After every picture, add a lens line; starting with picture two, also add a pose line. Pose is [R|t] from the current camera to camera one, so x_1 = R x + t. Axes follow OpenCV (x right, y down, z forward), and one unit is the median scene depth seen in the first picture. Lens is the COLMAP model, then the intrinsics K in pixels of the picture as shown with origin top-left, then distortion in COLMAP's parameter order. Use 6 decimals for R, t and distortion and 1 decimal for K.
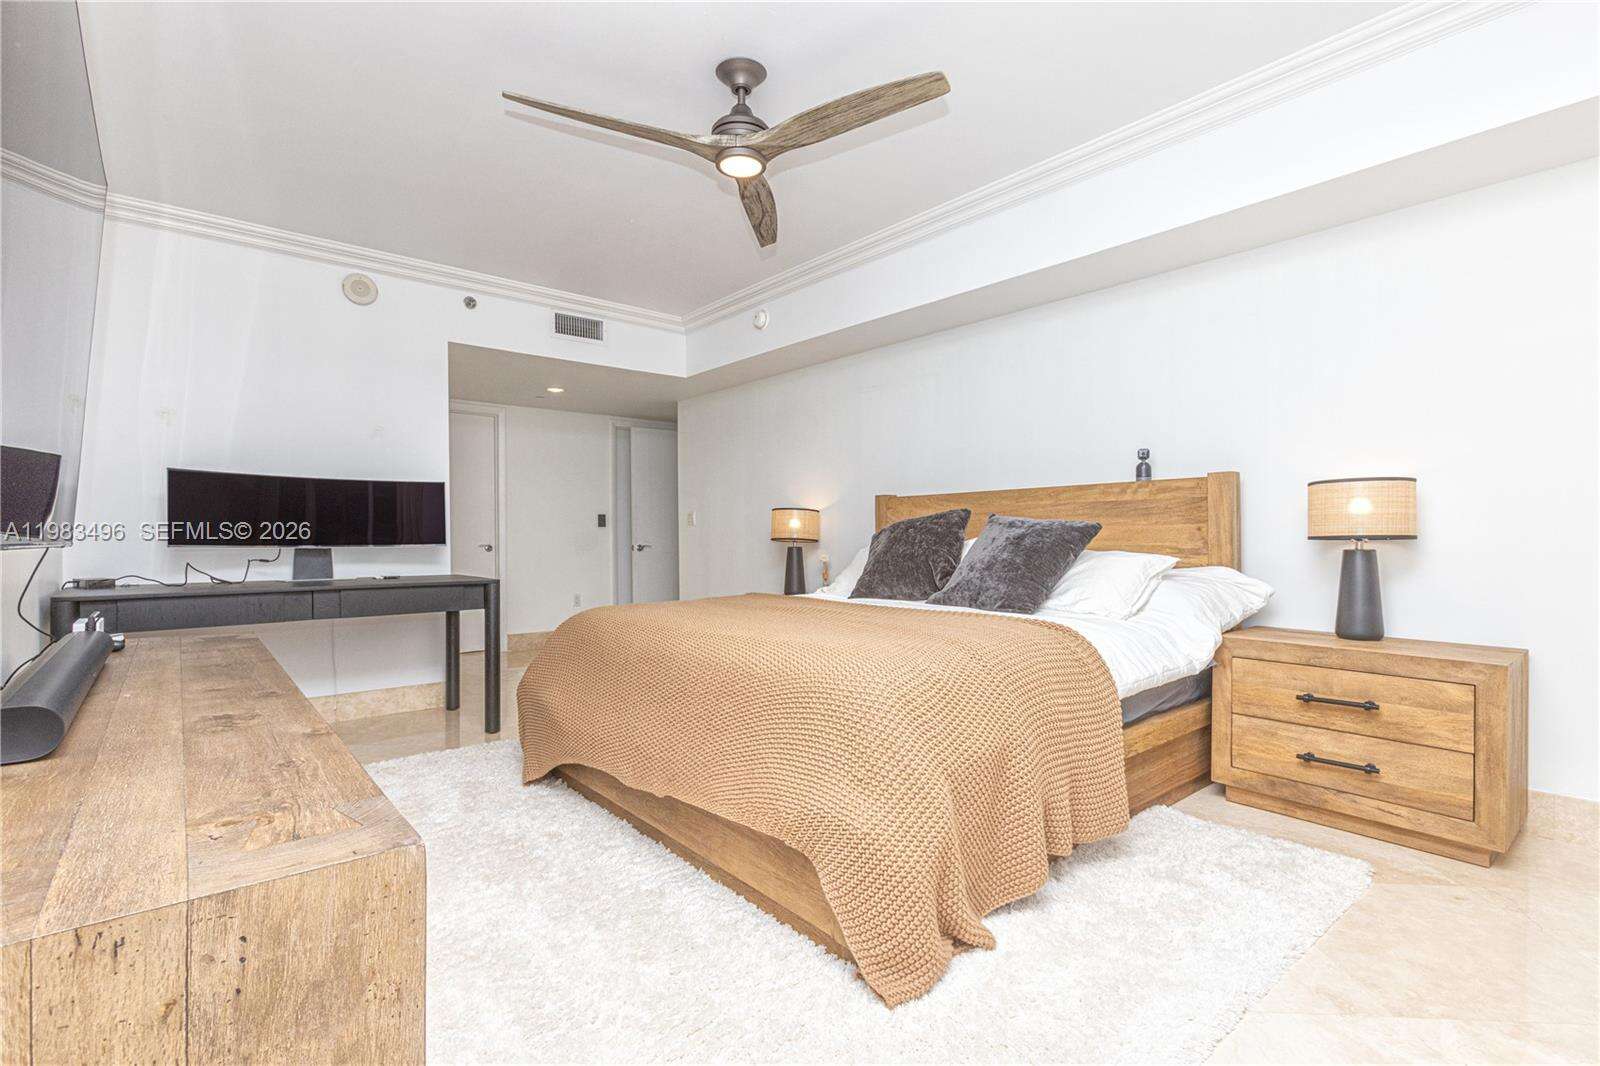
lens RADIAL K [[757.0, 0, 762.2], [0, 757.0, 533.3], [0, 0, 1]] dist [-0.002313, 0.000571]
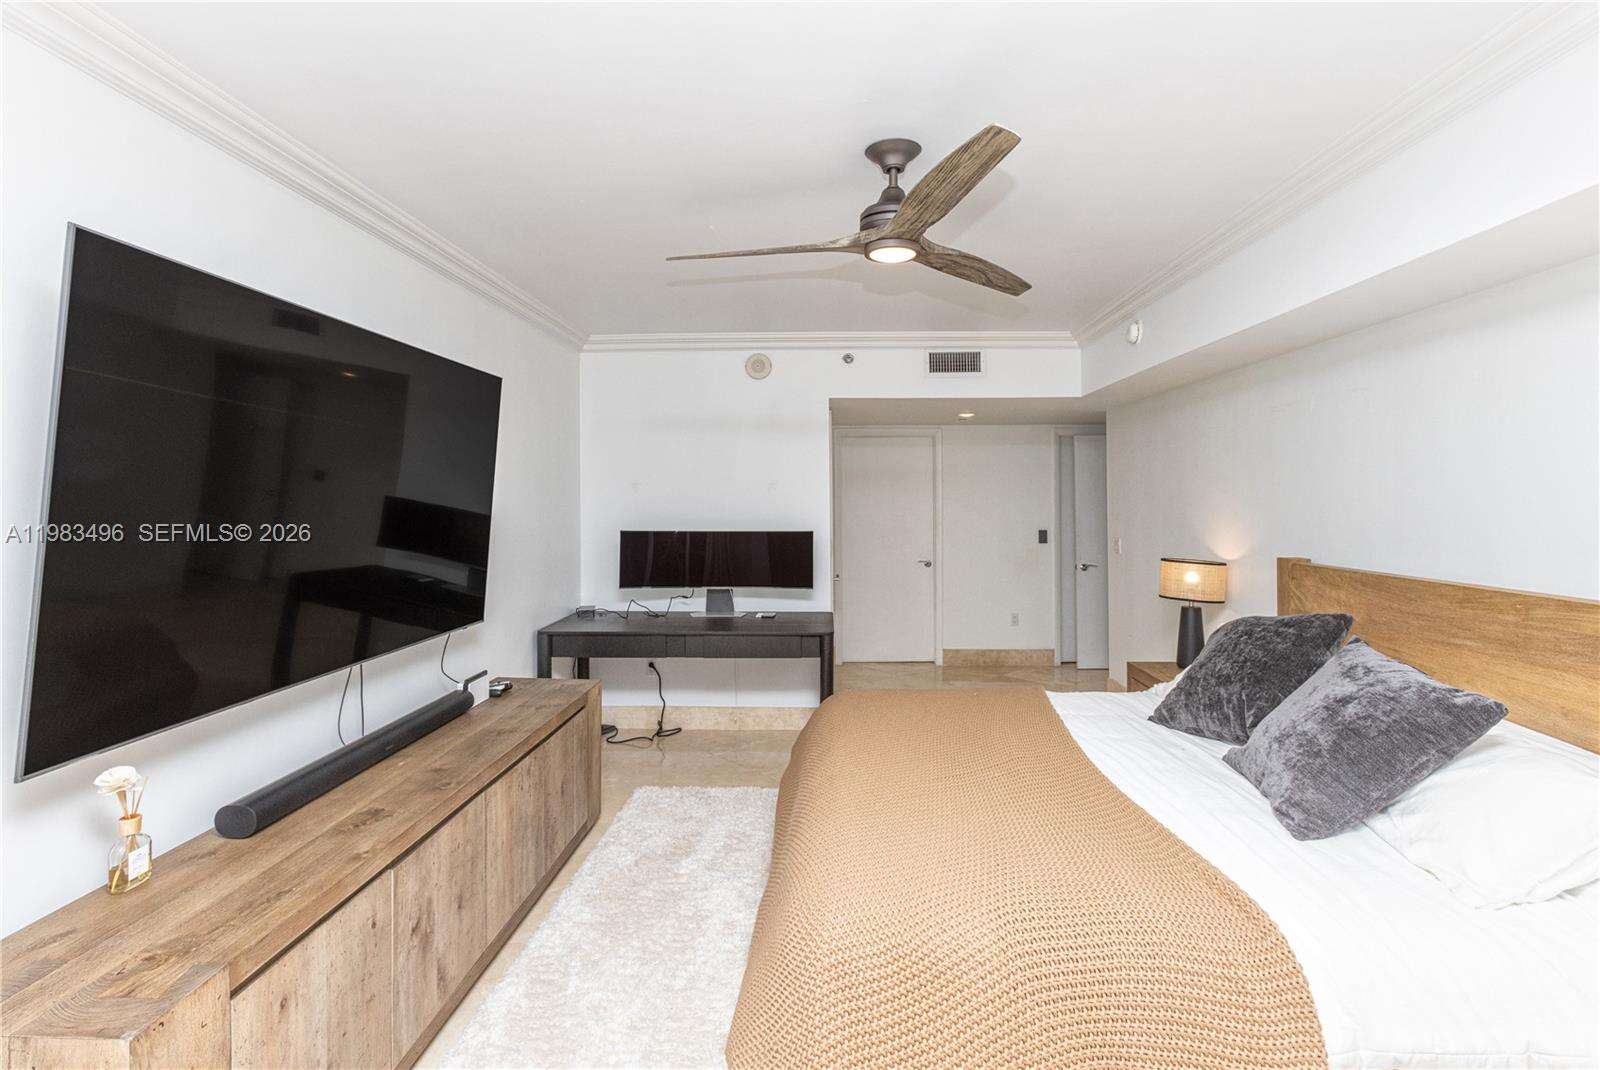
lens RADIAL K [[747.6, 0, 803.4], [0, 747.6, 489.0], [0, 0, 1]] dist [-0.004355, 0.009414]
pose [[0.759086, -0.013751, -0.650845, 0.271957], [0.011197, 0.999905, -0.008068, -0.114979], [0.650894, -0.001163, 0.759167, 0.148515]]
